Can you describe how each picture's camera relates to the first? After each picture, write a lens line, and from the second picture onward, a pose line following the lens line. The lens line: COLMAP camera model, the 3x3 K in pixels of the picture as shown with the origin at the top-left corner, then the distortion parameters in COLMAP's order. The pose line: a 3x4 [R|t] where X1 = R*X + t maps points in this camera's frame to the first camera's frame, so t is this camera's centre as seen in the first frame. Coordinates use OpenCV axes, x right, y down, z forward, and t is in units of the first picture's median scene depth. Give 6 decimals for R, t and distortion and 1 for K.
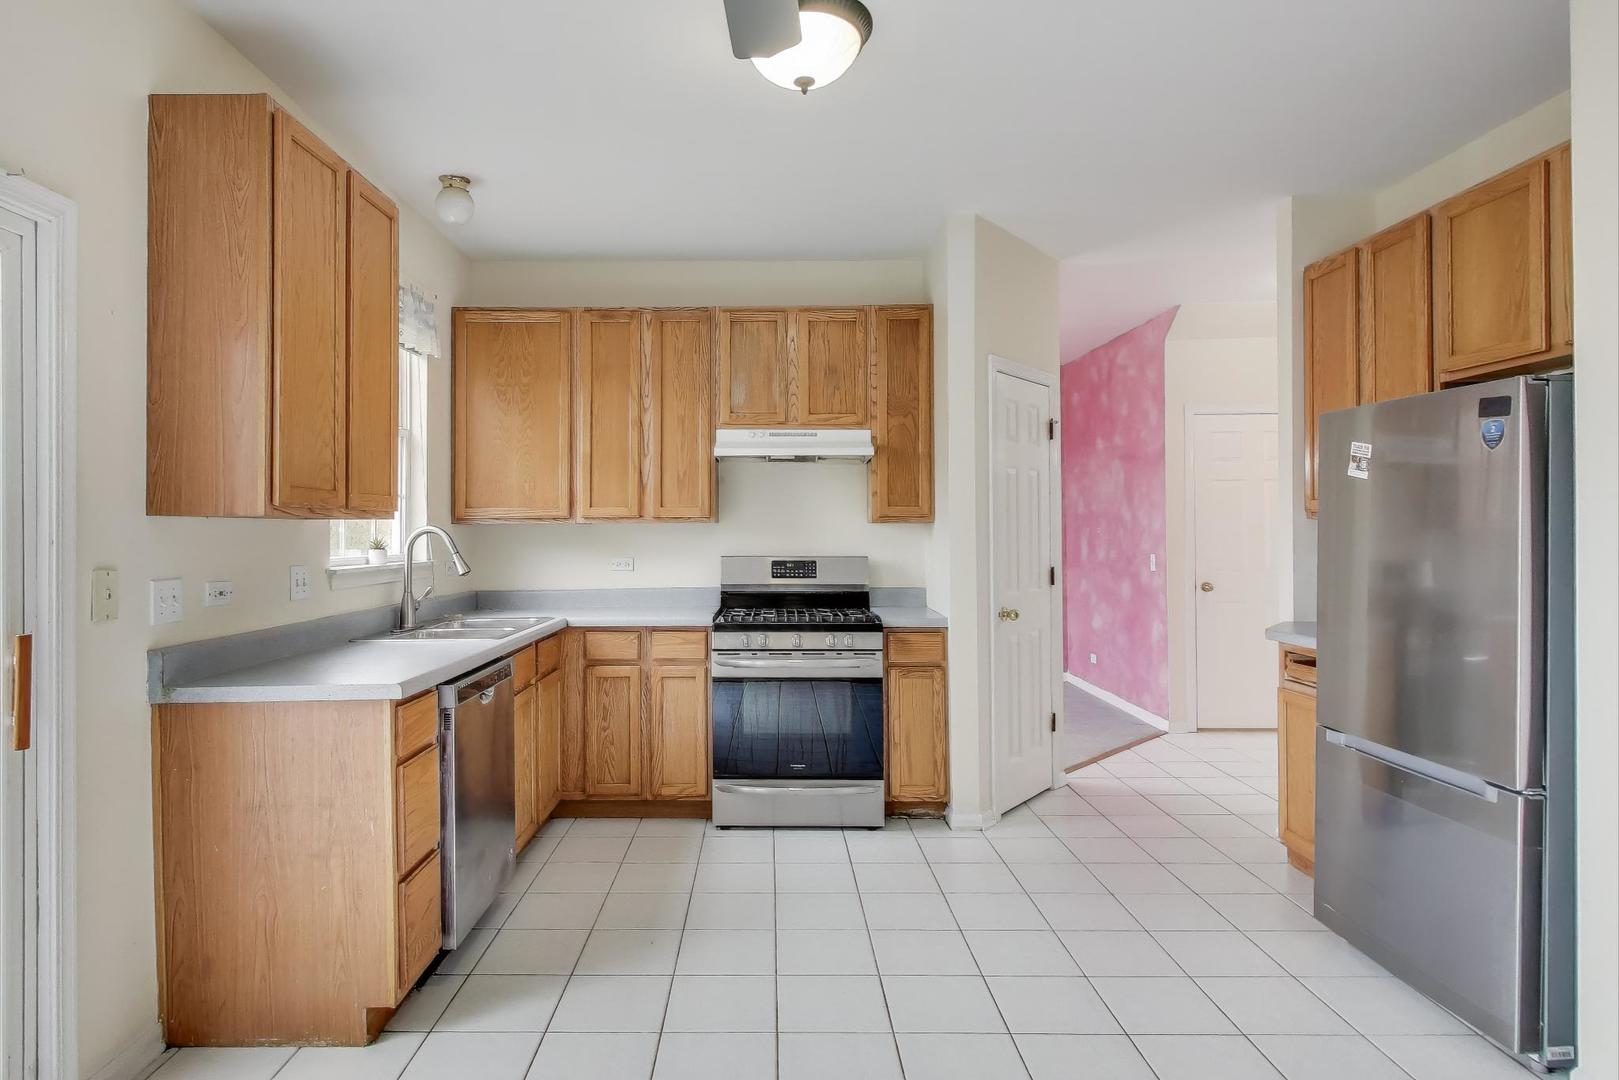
lens RADIAL K [[954.8, 0, 807.2], [0, 954.8, 512.9], [0, 0, 1]] dist [0.003876, 0.000818]
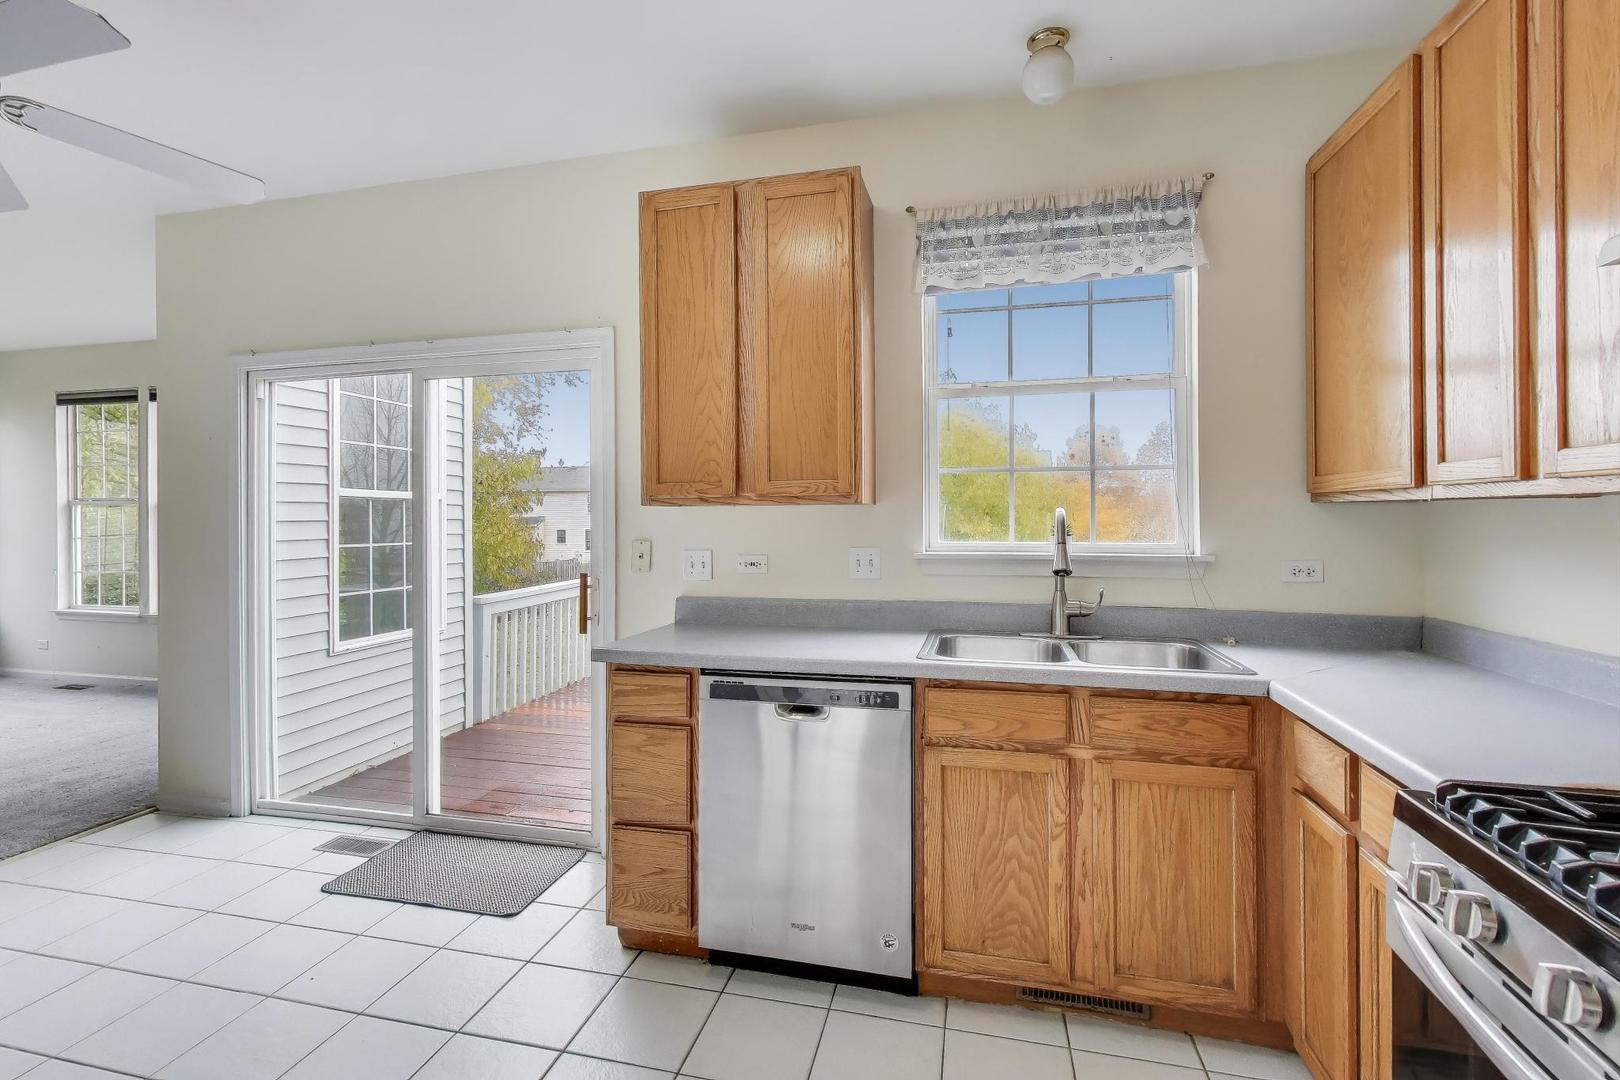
lens RADIAL K [[700.1, 0, 814.9], [0, 700.1, 516.4], [0, 0, 1]] dist [0.000501, -0.000005]
pose [[-0.208407, 0.005798, -0.978025, 0.182101], [0.019949, 0.999800, 0.001676, 0.012132], [0.977839, -0.019162, -0.208481, 0.760703]]
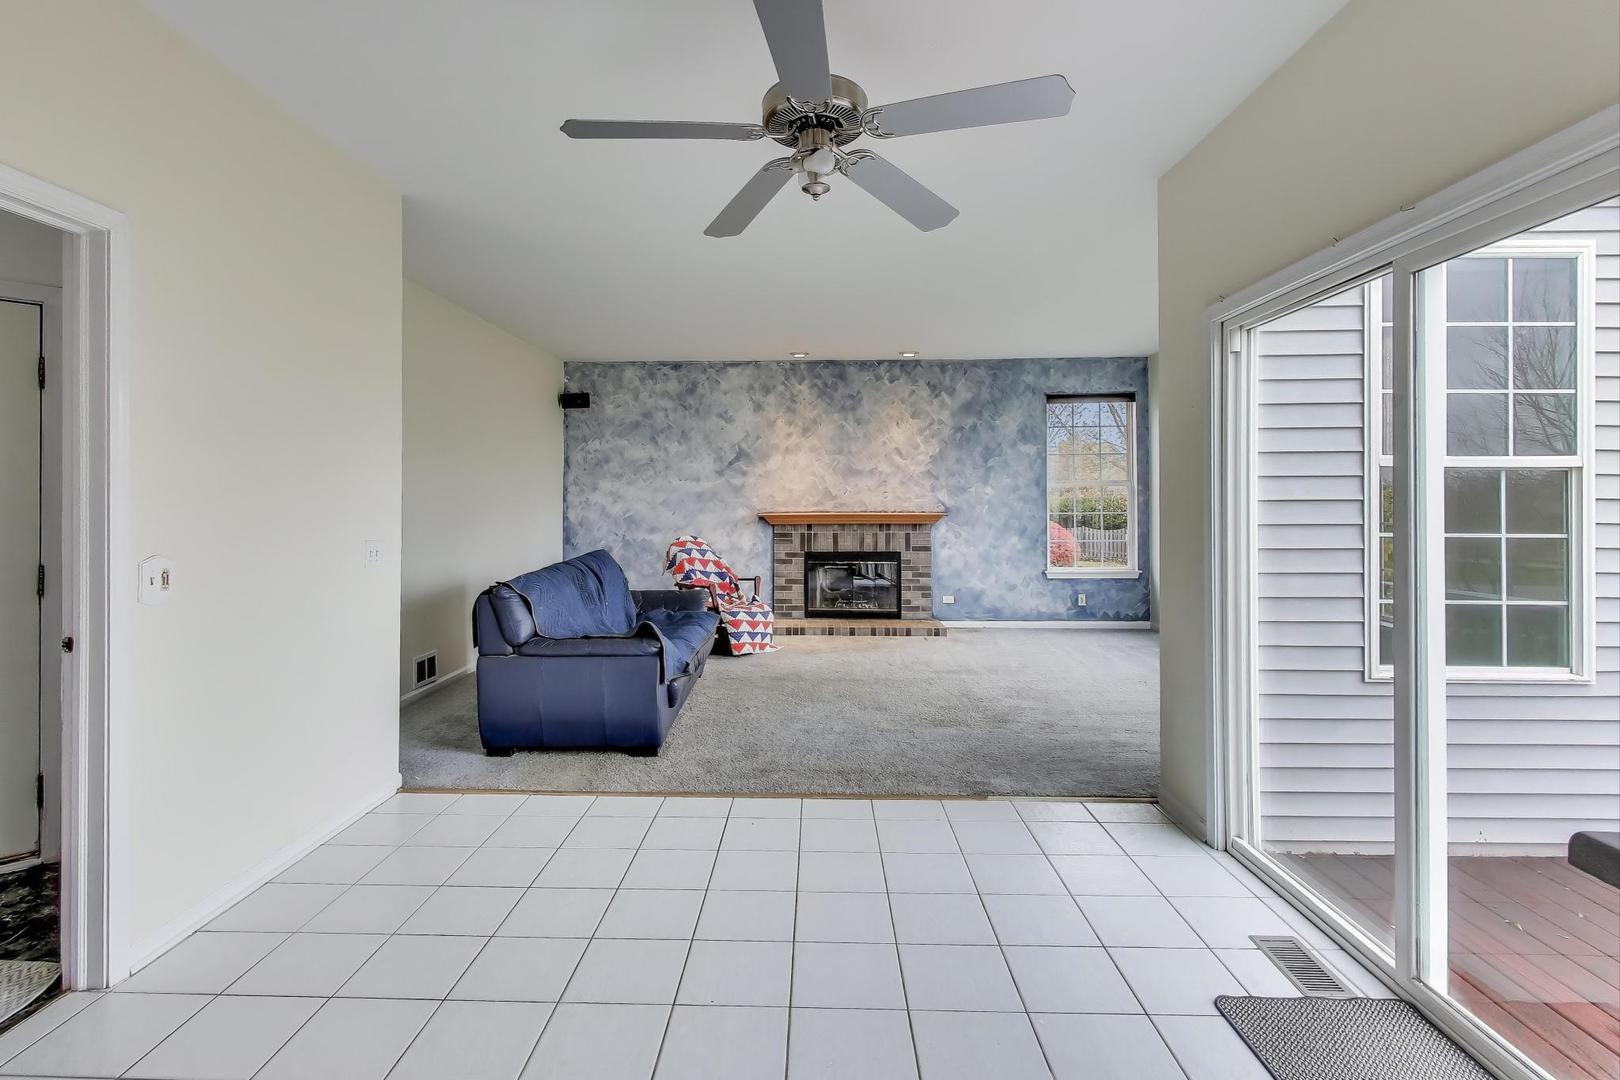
lens RADIAL K [[787.3, 0, 800.2], [0, 787.3, 502.0], [0, 0, 1]] dist [0.015392, -0.000211]
pose [[-0.999852, 0.007906, 0.015280, -0.036146], [0.007724, 0.999899, -0.011954, 0.013290], [-0.015373, -0.011834, -0.999812, 0.730294]]
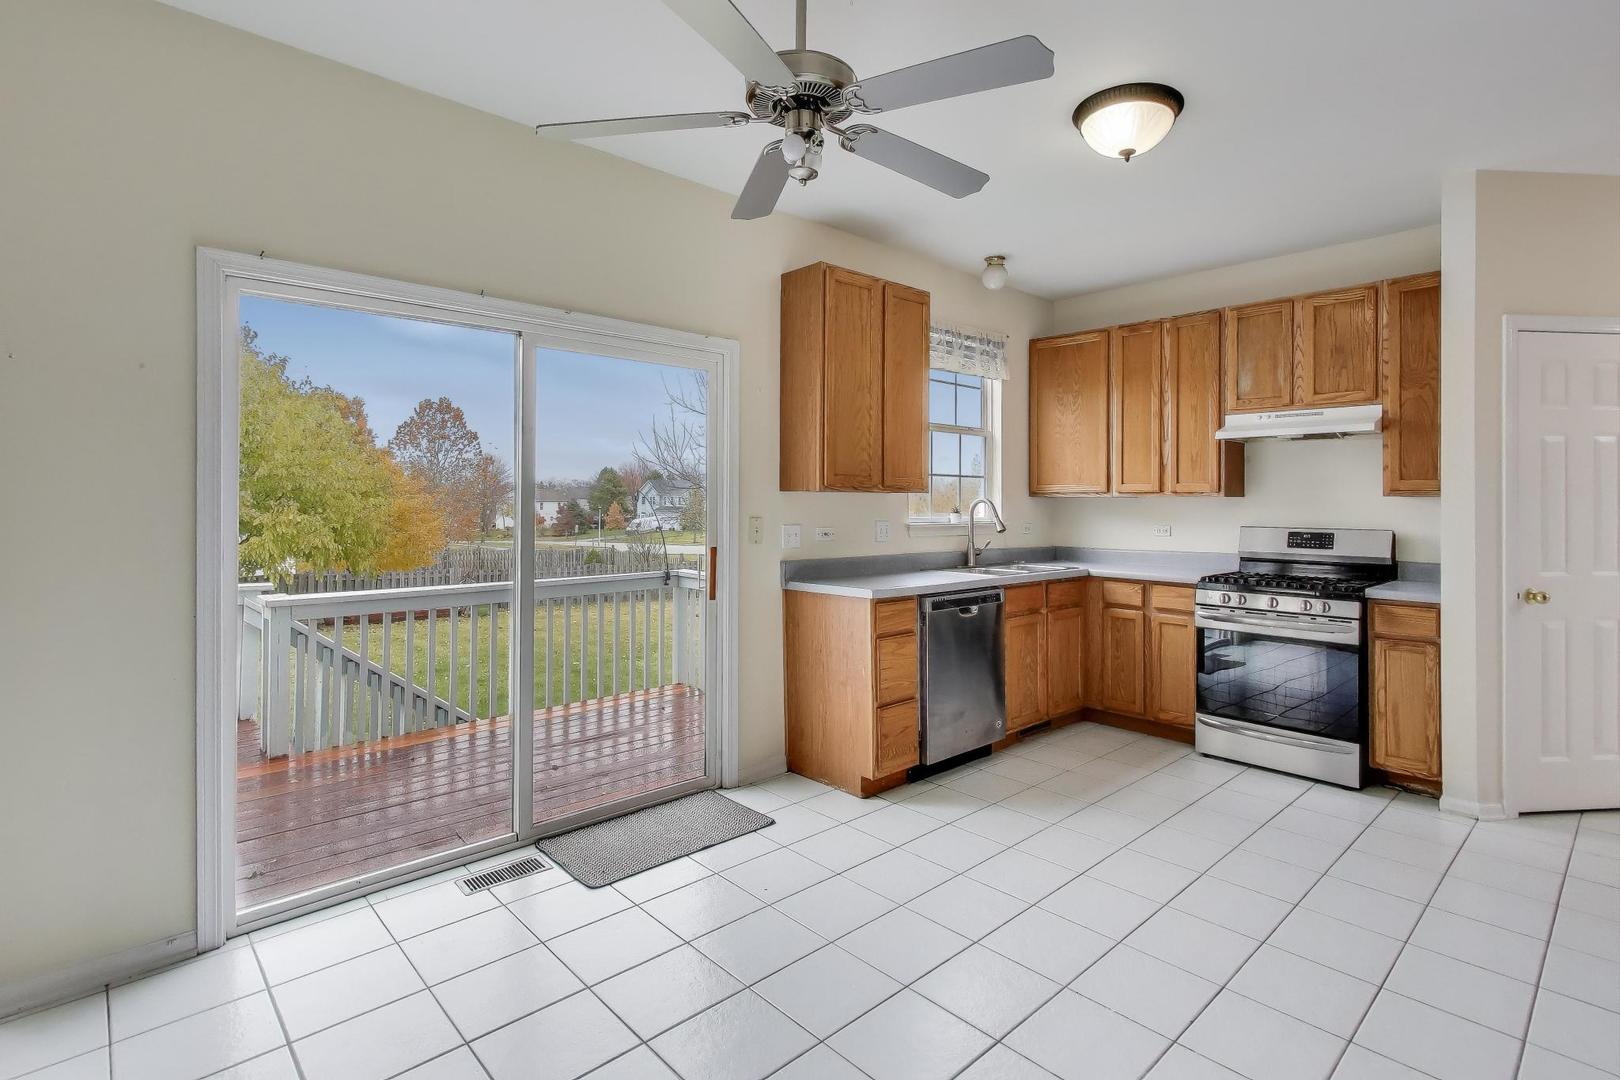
lens RADIAL K [[787.3, 0, 800.2], [0, 787.3, 502.0], [0, 0, 1]] dist [0.015392, -0.000211]
pose [[0.686163, 0.006514, -0.727418, 0.260705], [0.004370, 0.999905, 0.013077, 0.002603], [0.727434, -0.012152, 0.686070, -0.026422]]
